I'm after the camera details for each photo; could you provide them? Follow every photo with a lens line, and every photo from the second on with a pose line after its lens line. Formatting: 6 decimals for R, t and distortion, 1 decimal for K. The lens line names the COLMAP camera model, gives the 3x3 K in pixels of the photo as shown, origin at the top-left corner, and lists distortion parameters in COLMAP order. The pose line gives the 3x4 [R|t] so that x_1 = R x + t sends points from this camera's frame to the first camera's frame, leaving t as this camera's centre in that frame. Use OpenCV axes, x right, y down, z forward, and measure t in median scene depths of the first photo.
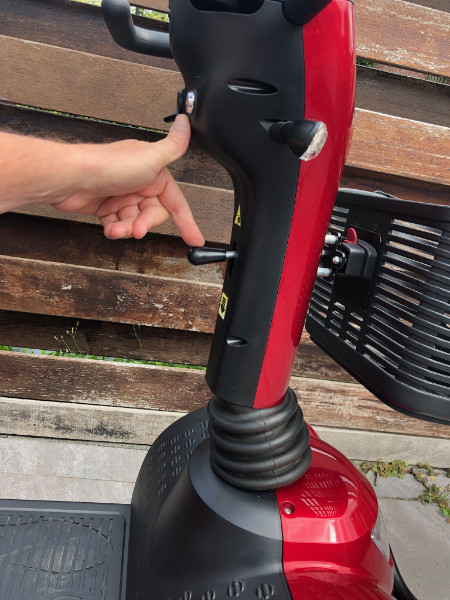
lens RADIAL K [[500.8, 0, 236.7], [0, 500.8, 301.0], [0, 0, 1]] dist [0.047171, -0.001337]
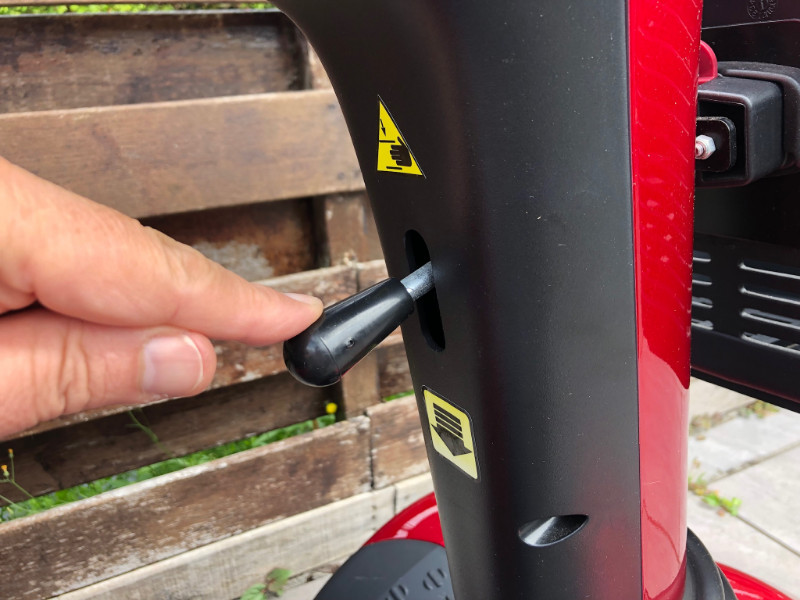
lens RADIAL K [[668.9, 0, 401.9], [0, 668.9, 296.9], [0, 0, 1]] dist [0.014814, 0.010845]
pose [[0.918949, -0.320322, 0.230059, -0.076718], [0.304499, 0.947006, 0.102272, -0.047304], [-0.250627, -0.023930, 0.967788, 0.291152]]
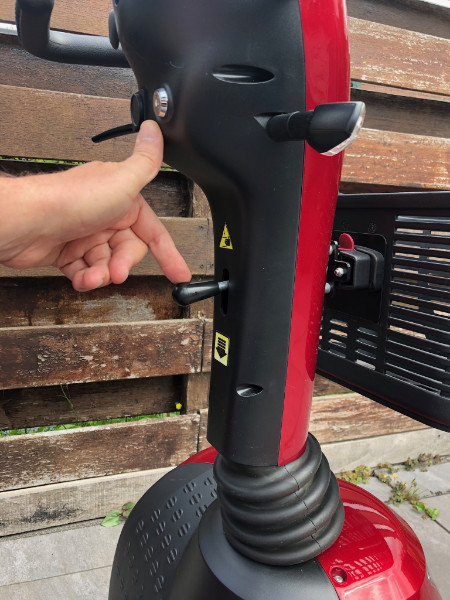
lens RADIAL K [[501.7, 0, 225.0], [0, 501.7, 300.0], [0, 0, 1]] dist [0.014814, 0.010845]
pose [[0.965873, -0.169986, 0.195434, -0.080877], [0.178932, 0.983436, -0.028935, -0.021544], [-0.187278, 0.062917, 0.980290, 0.095739]]
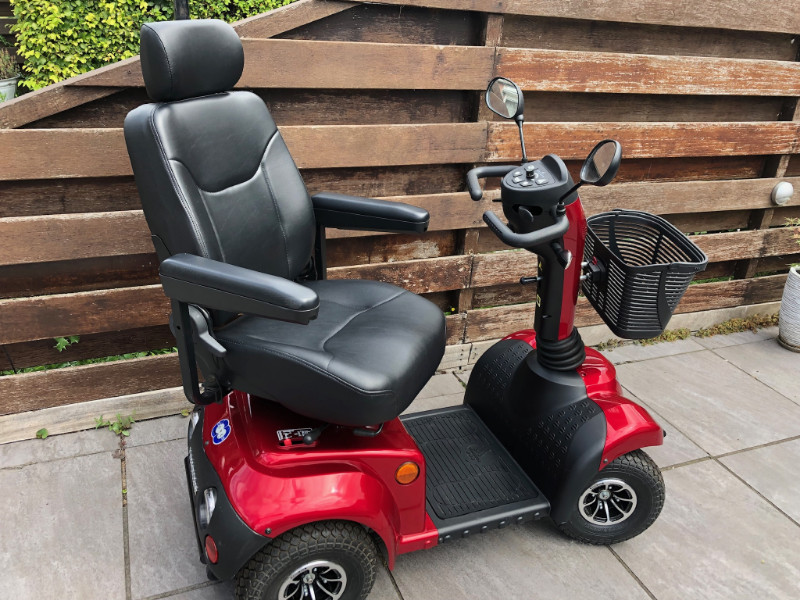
lens RADIAL K [[644.8, 0, 389.5], [0, 644.8, 317.2], [0, 0, 1]] dist [0.066834, -0.003857]
pose [[0.964881, -0.215409, 0.150345, -0.509149], [0.183950, 0.962644, 0.198692, -0.270027], [-0.187529, -0.164059, 0.968462, -0.808970]]
